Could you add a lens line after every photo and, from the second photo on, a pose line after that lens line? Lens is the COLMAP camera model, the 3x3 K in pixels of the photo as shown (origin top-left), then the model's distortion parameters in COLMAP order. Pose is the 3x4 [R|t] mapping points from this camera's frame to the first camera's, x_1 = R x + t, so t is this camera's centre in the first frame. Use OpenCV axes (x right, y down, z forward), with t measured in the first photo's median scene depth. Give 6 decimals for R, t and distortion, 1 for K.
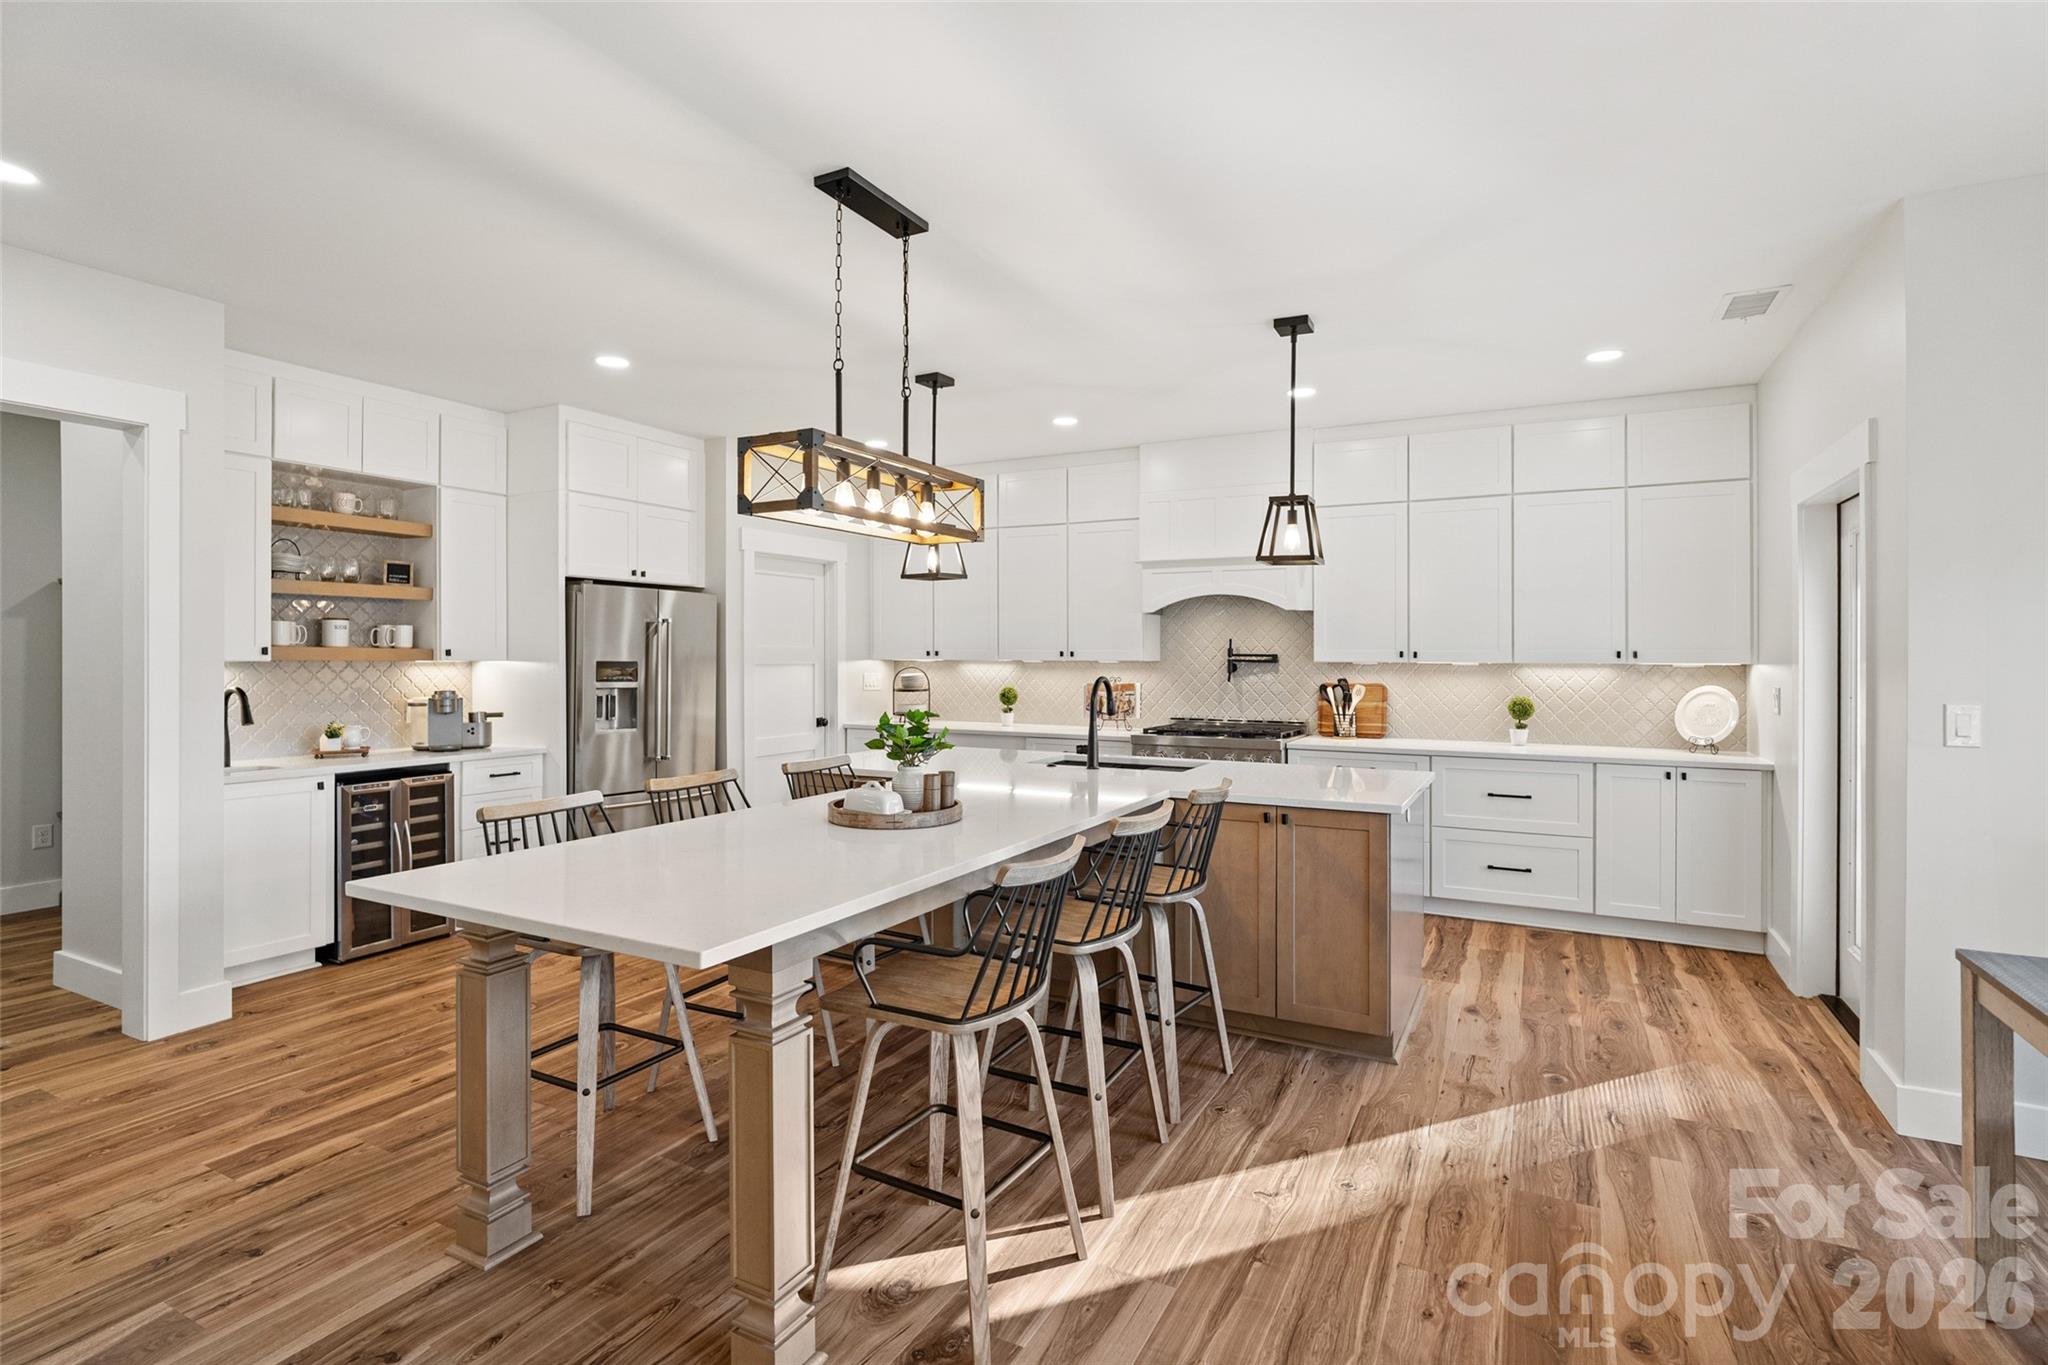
lens RADIAL K [[976.7, 0, 1018.7], [0, 976.7, 662.9], [0, 0, 1]] dist [-0.013975, -0.000462]
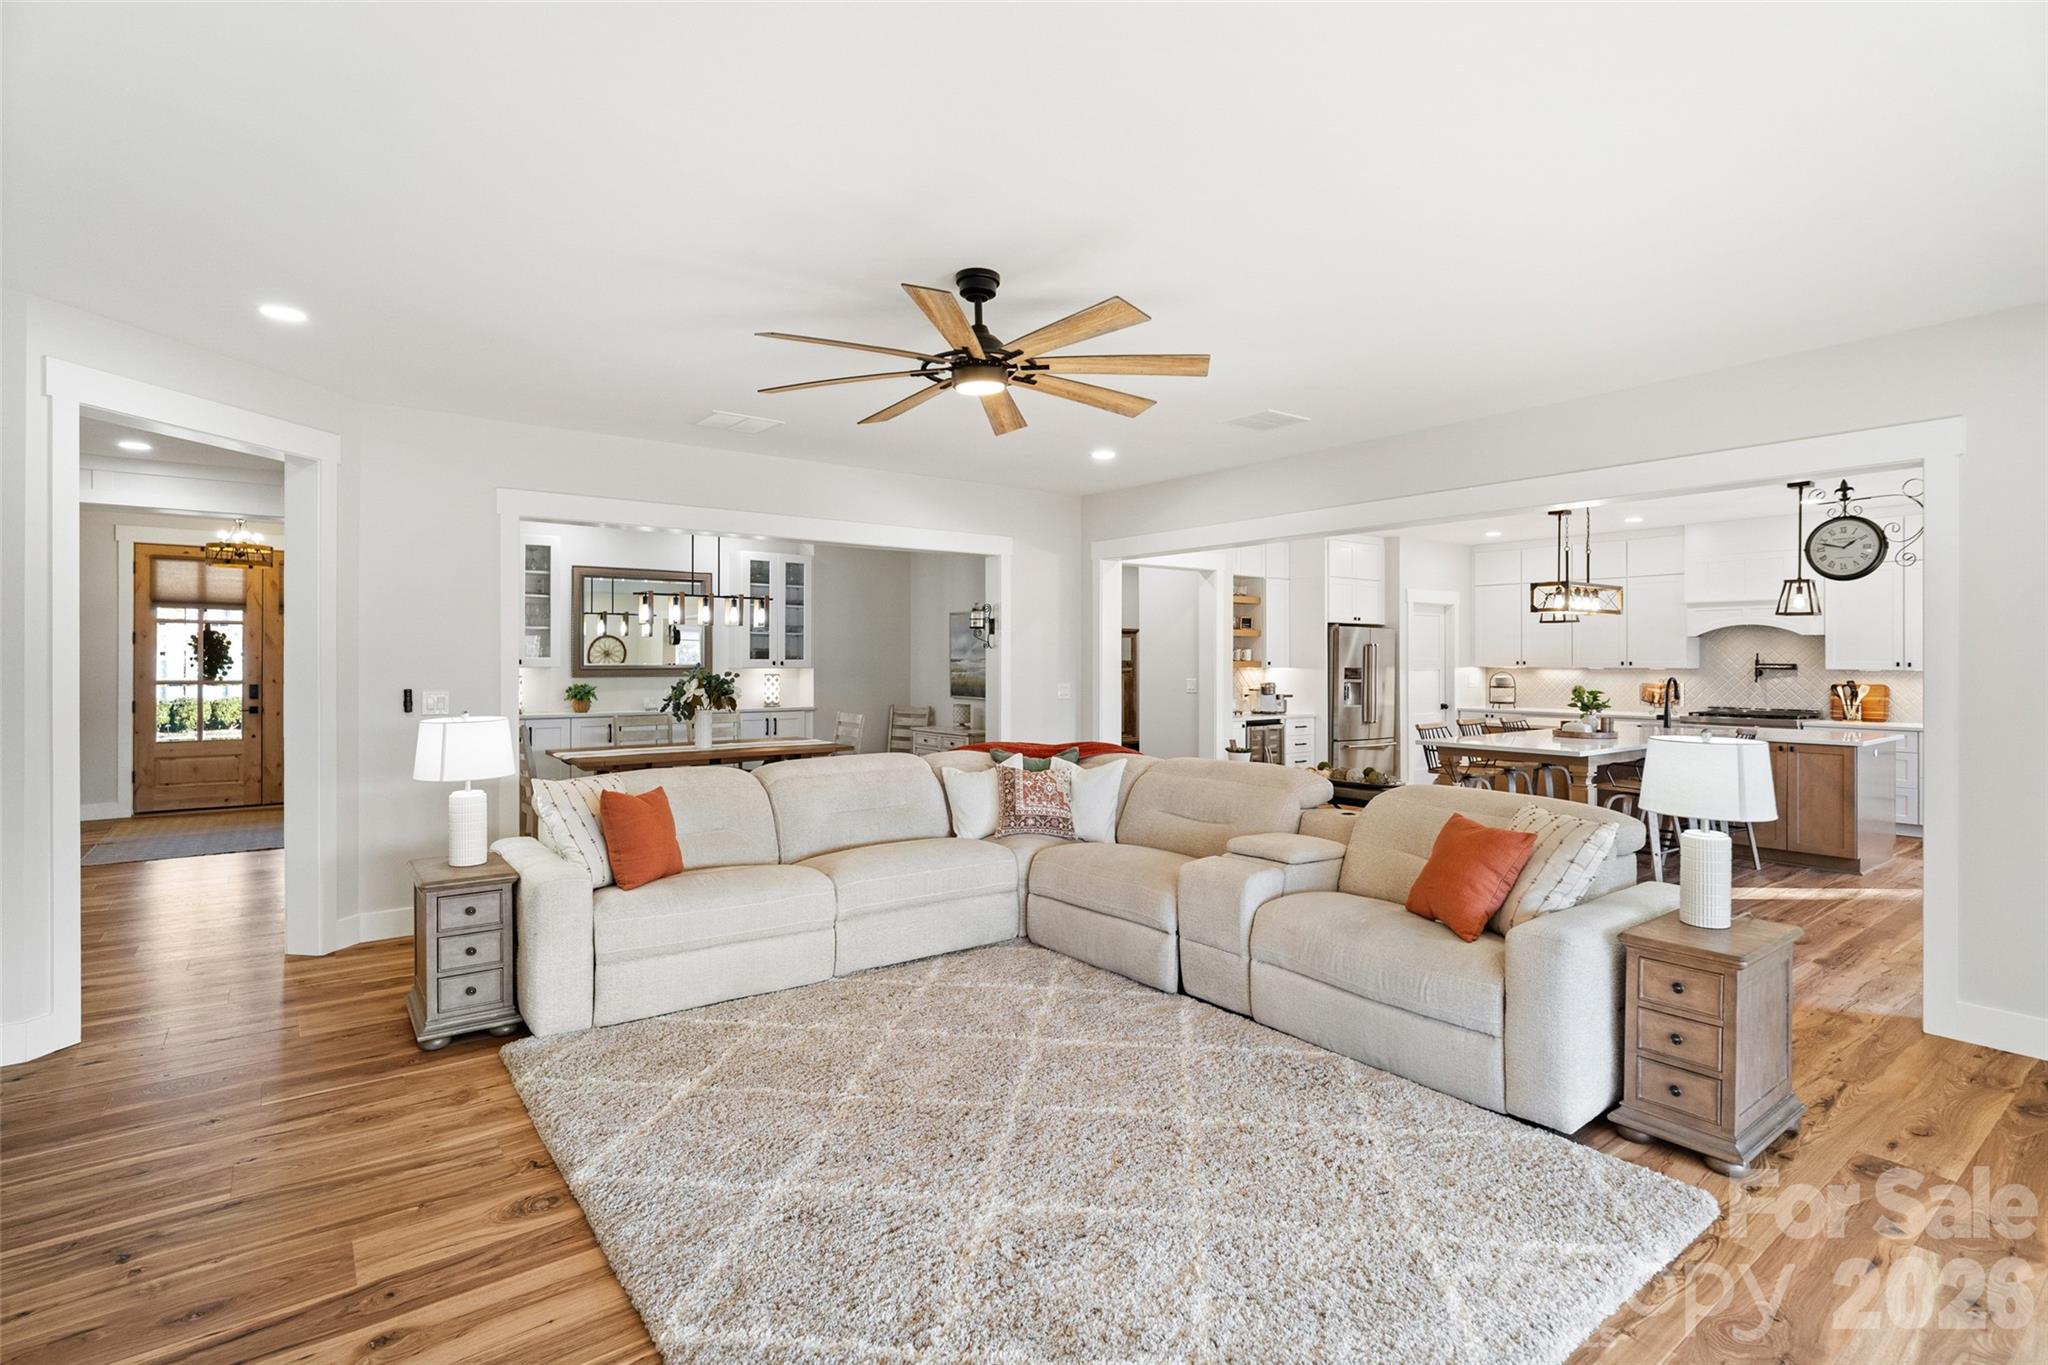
lens RADIAL K [[976.7, 0, 1018.7], [0, 976.7, 662.9], [0, 0, 1]] dist [-0.013975, -0.000462]
pose [[0.906869, 0.000340, -0.421412, -0.202198], [-0.002247, 0.999989, -0.004028, -0.002133], [0.421407, 0.004600, 0.906860, -0.902898]]
